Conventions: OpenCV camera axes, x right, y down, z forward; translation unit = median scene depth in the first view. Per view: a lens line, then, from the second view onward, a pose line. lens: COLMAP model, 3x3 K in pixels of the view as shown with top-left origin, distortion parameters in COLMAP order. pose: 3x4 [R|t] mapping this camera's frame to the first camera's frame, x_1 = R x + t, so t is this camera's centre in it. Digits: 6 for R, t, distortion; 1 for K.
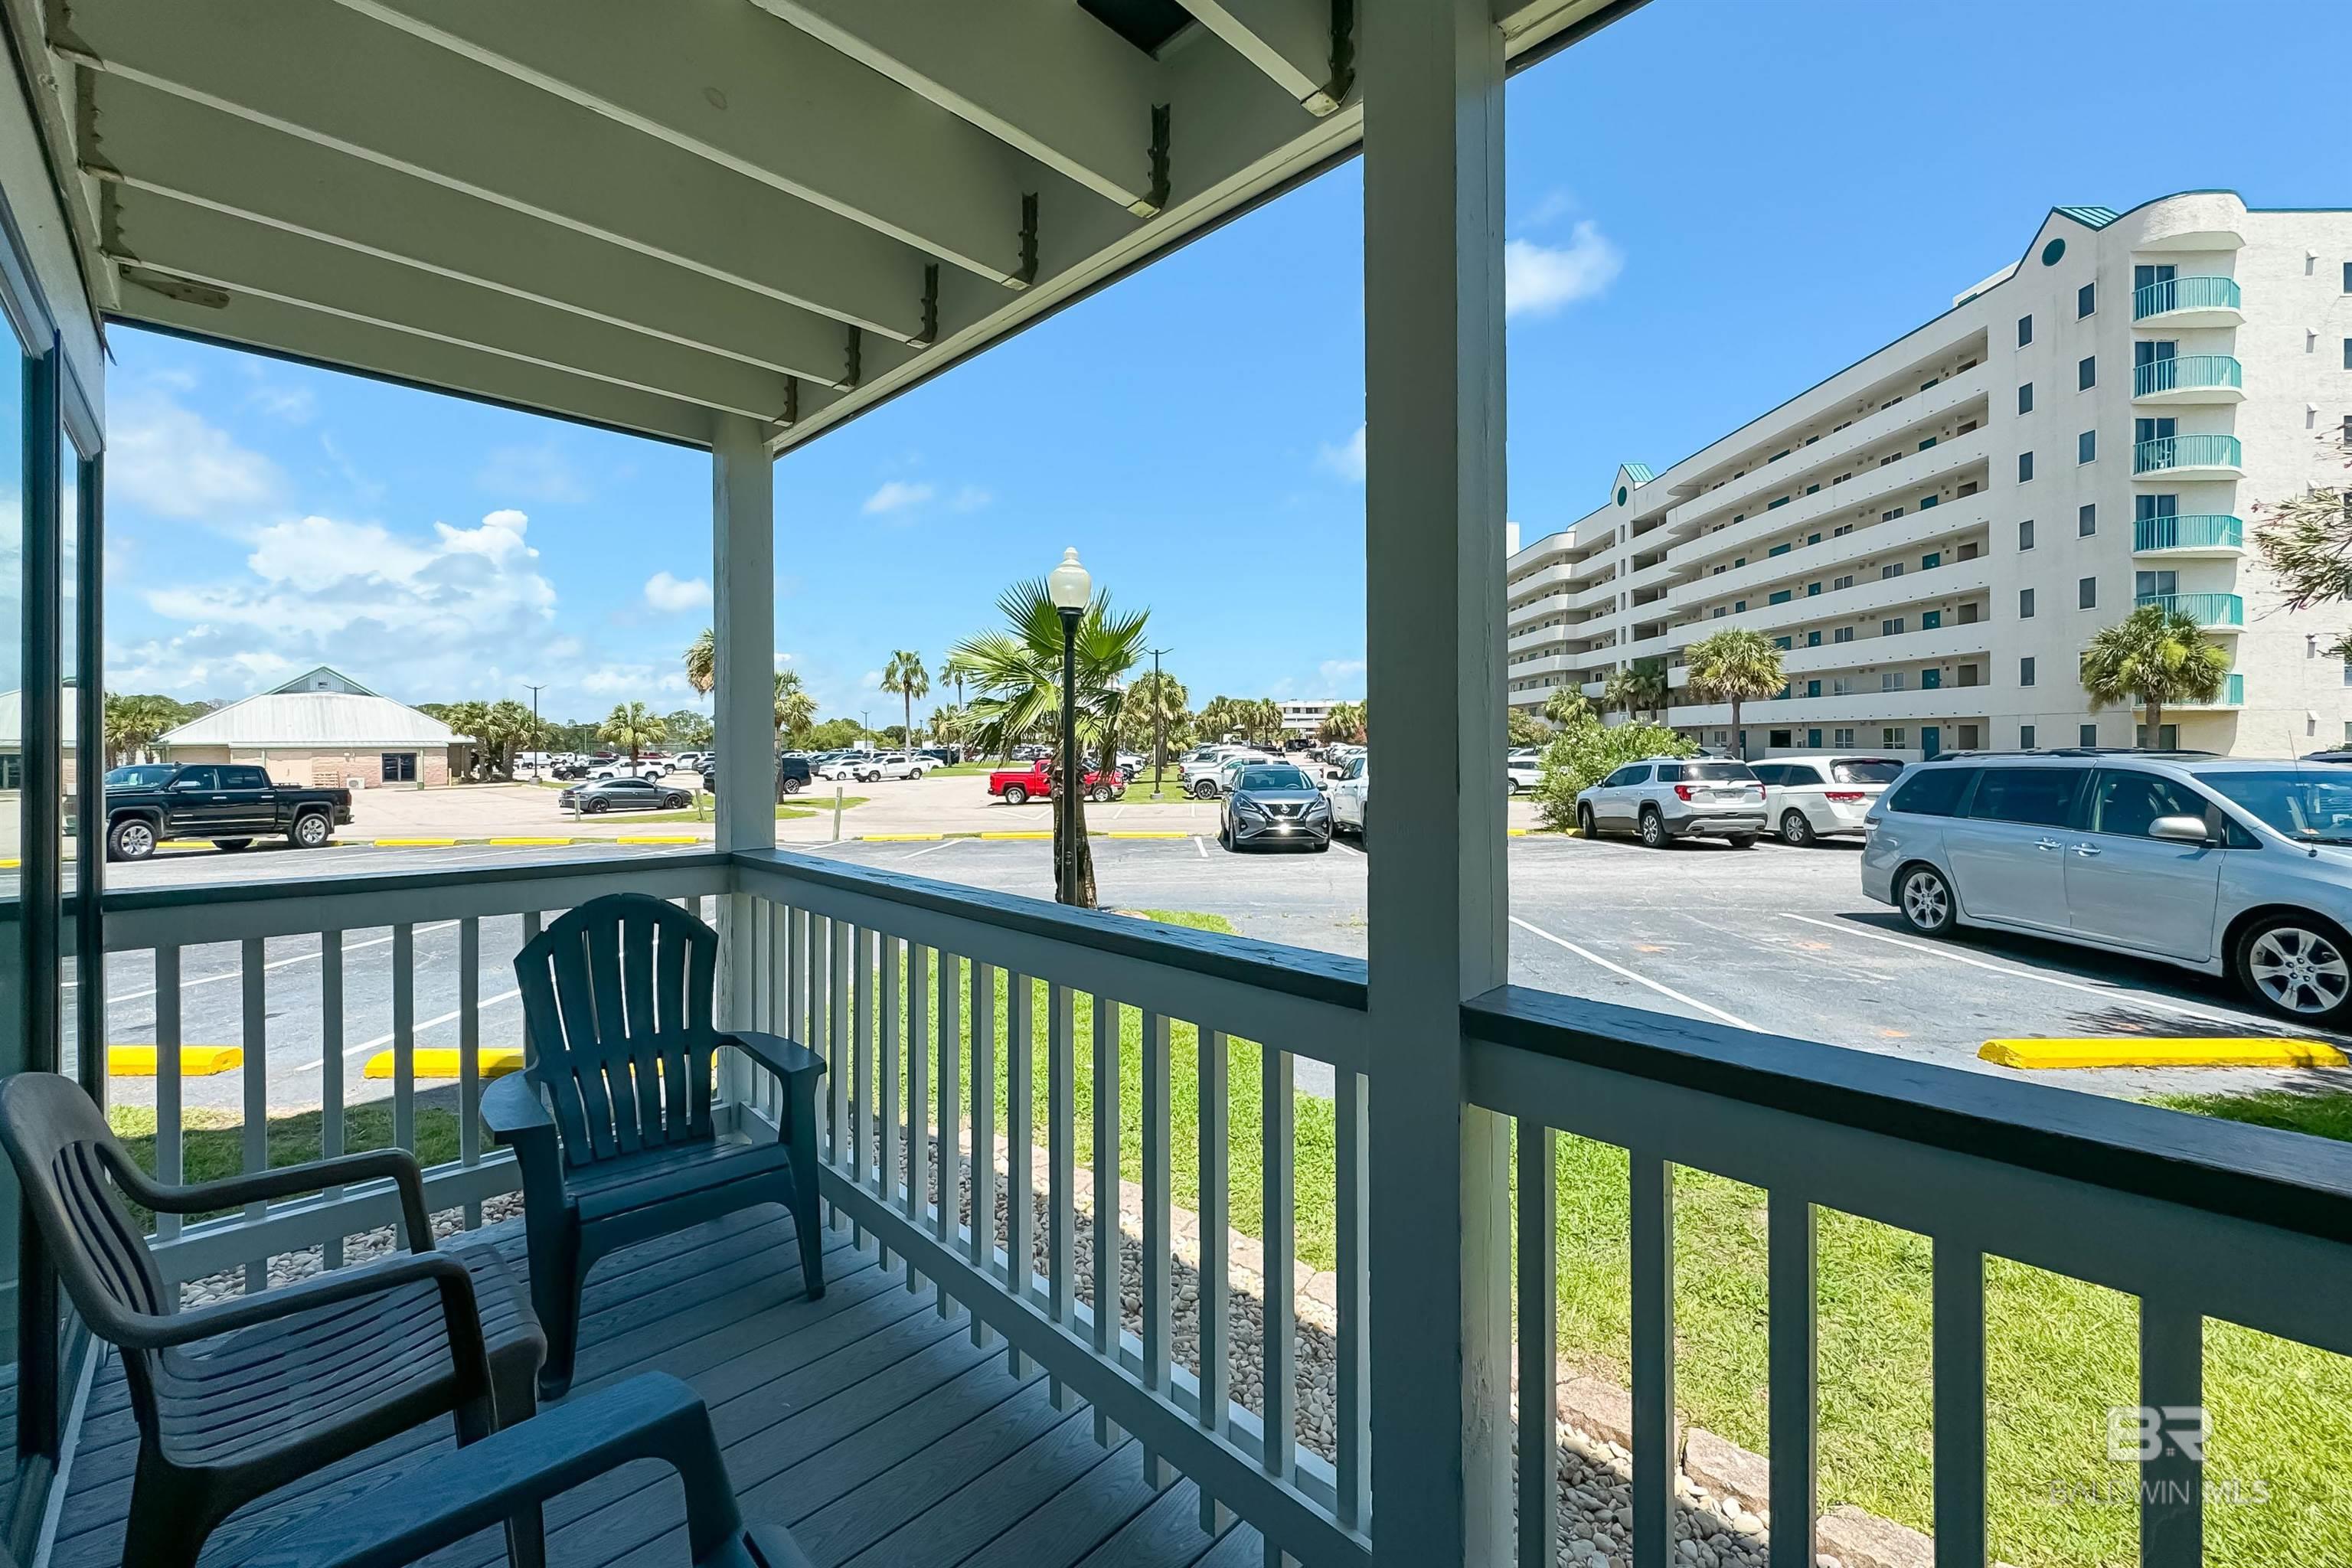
lens RADIAL K [[938.3, 0, 1198.1], [0, 938.3, 741.5], [0, 0, 1]] dist [-0.008372, 0.000027]
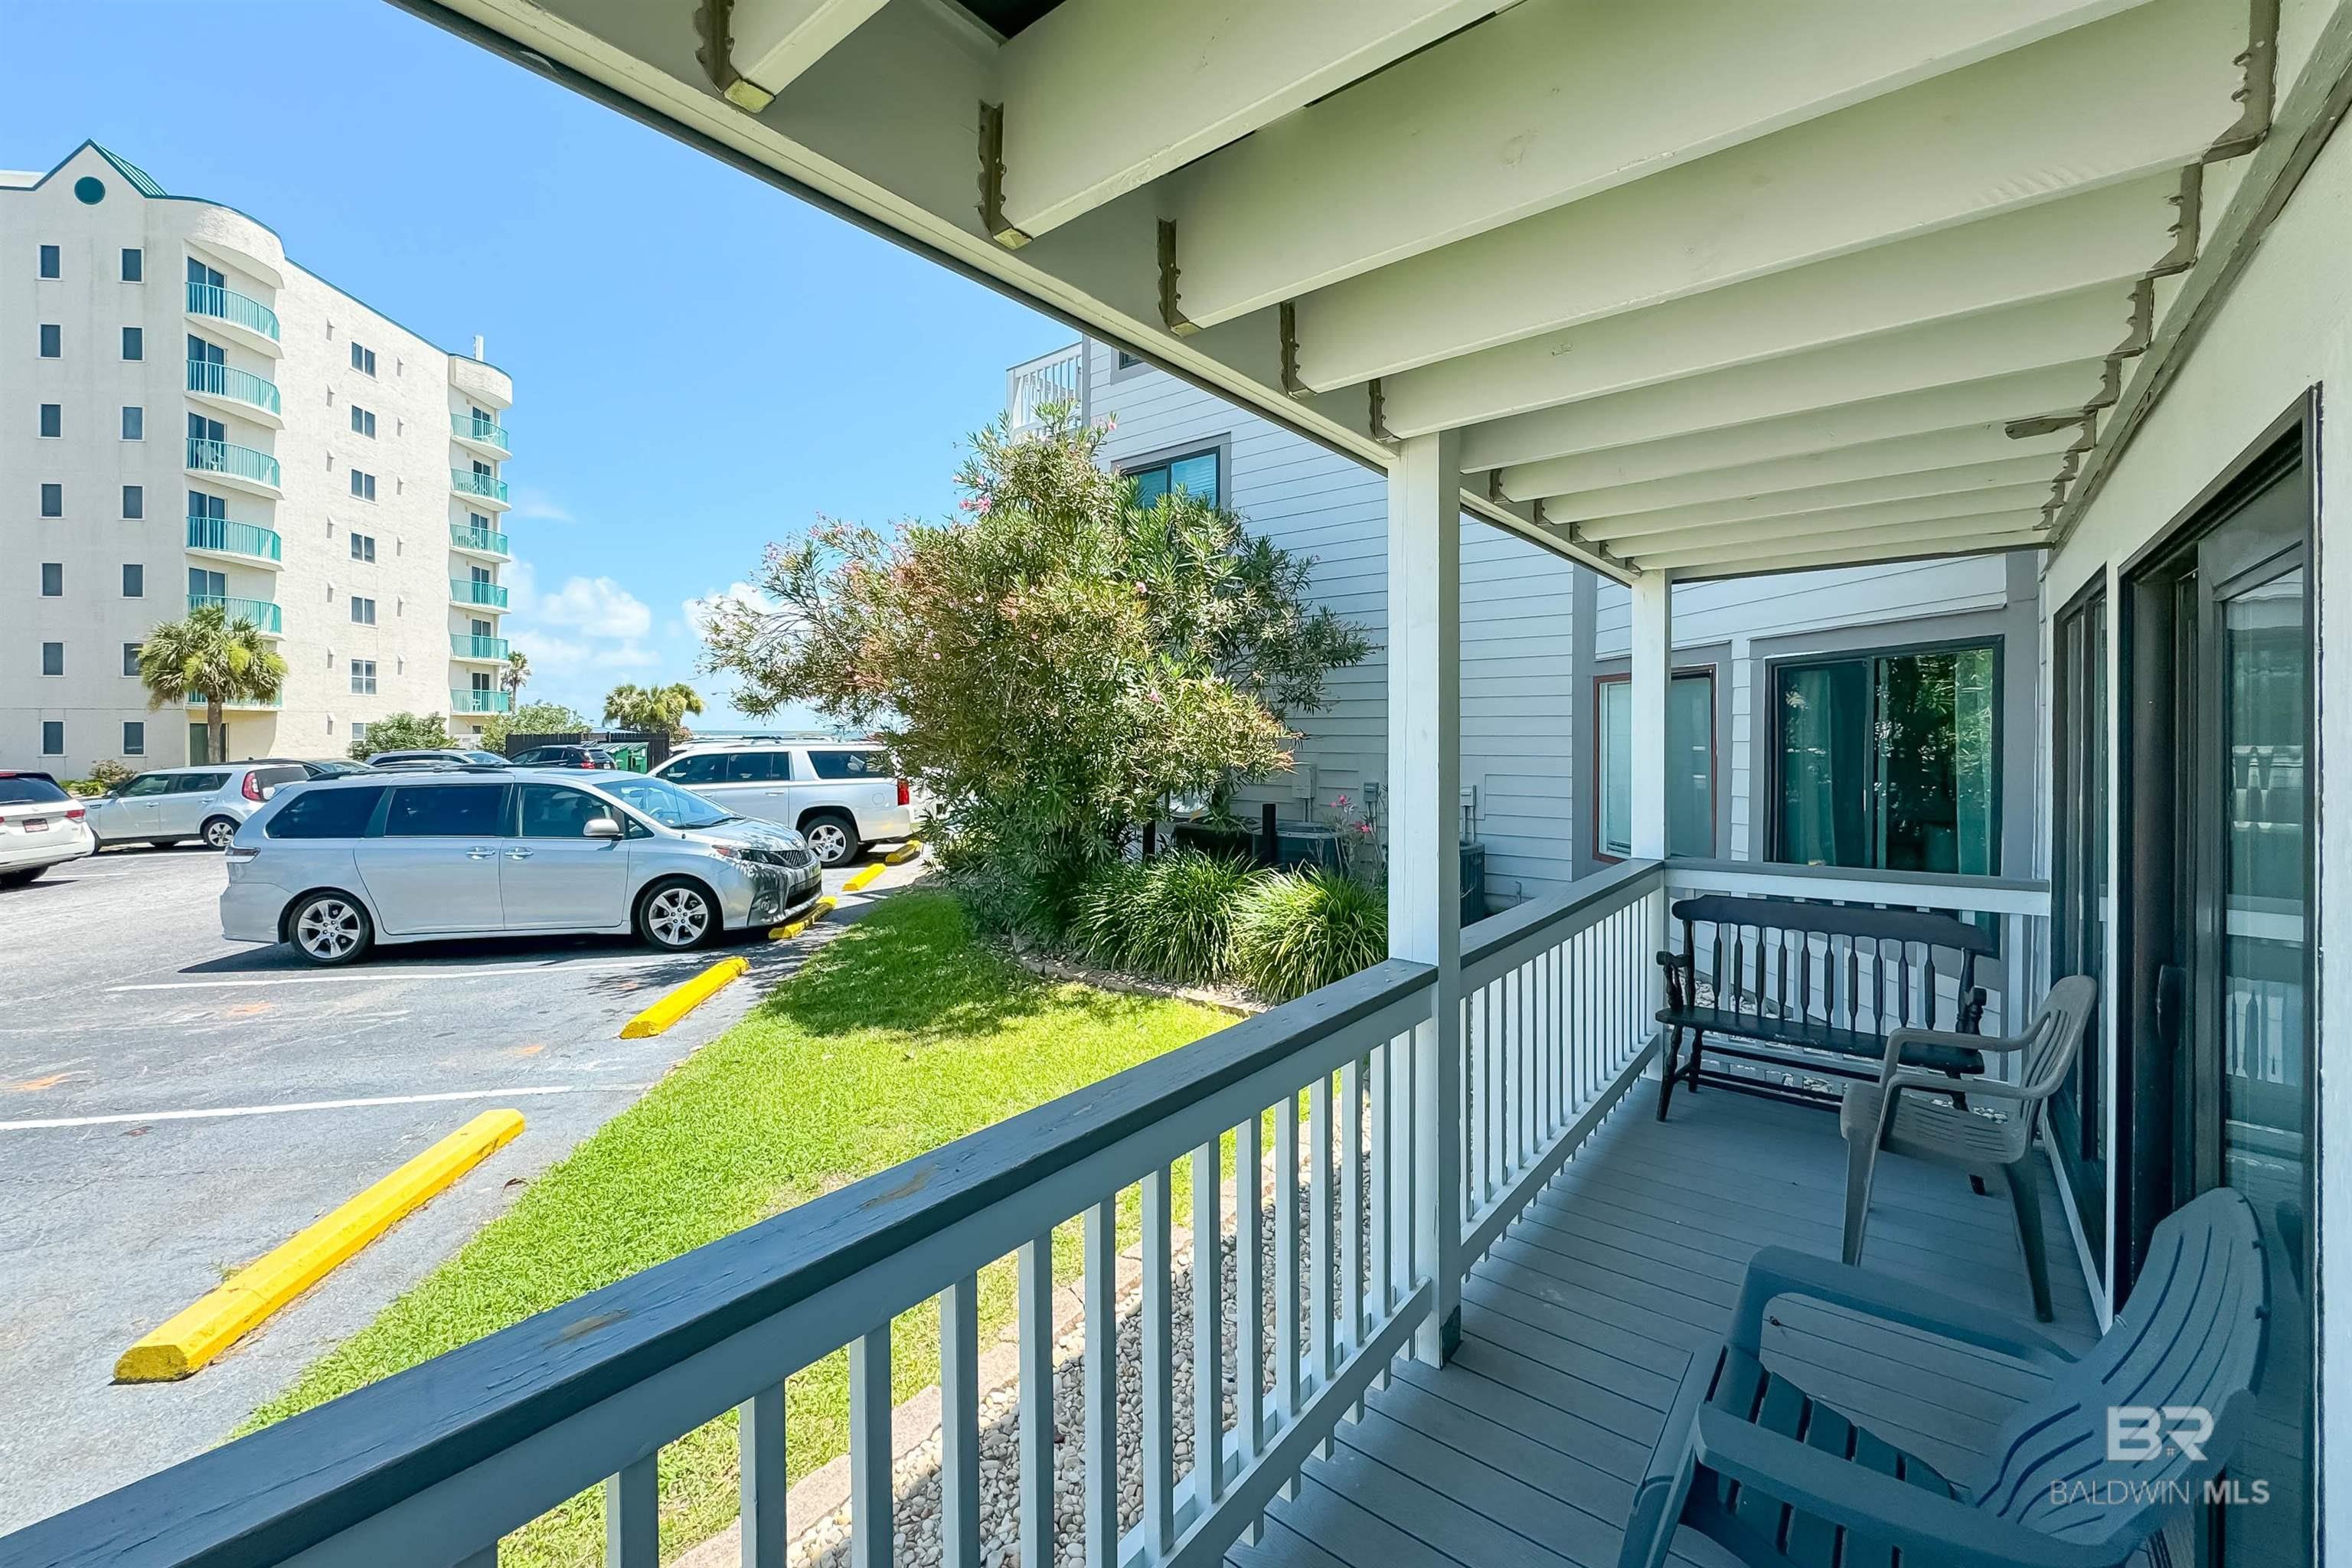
lens RADIAL K [[938.3, 0, 1152.5], [0, 938.3, 740.9], [0, 0, 1]] dist [-0.008372, 0.000027]
pose [[-0.096071, -0.005099, 0.995361, -0.079546], [-0.004173, 0.999980, 0.004720, -0.009298], [-0.995366, -0.003700, -0.096091, 0.088287]]
